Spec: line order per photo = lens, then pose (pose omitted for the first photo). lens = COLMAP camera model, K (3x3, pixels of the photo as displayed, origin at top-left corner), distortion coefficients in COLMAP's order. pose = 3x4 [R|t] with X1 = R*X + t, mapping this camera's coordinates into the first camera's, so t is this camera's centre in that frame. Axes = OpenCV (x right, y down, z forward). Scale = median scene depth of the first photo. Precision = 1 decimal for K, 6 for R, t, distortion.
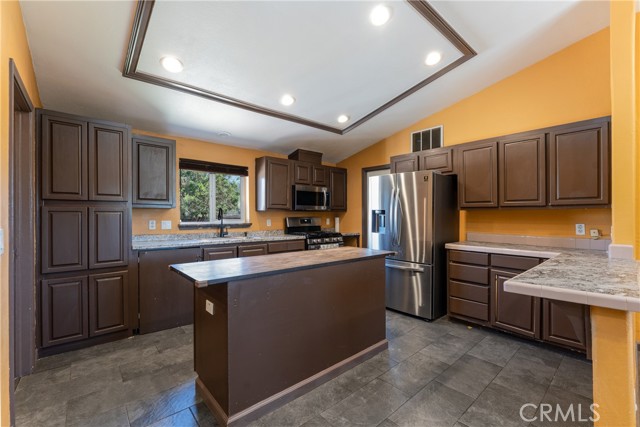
lens RADIAL K [[268.5, 0, 315.8], [0, 268.5, 214.2], [0, 0, 1]] dist [0.000864, 0.000229]
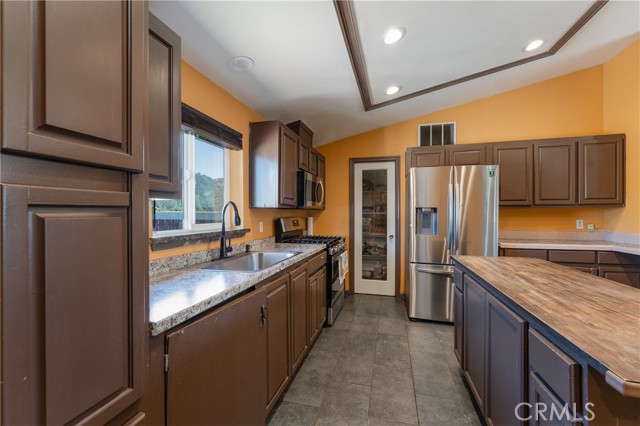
lens RADIAL K [[268.5, 0, 320.0], [0, 268.5, 212.5], [0, 0, 1]] dist [0.000864, 0.000229]
pose [[0.830135, -0.005302, 0.557537, -0.501198], [0.004284, 0.999986, 0.003131, -0.004786], [-0.557545, -0.000211, 0.830146, 0.466257]]
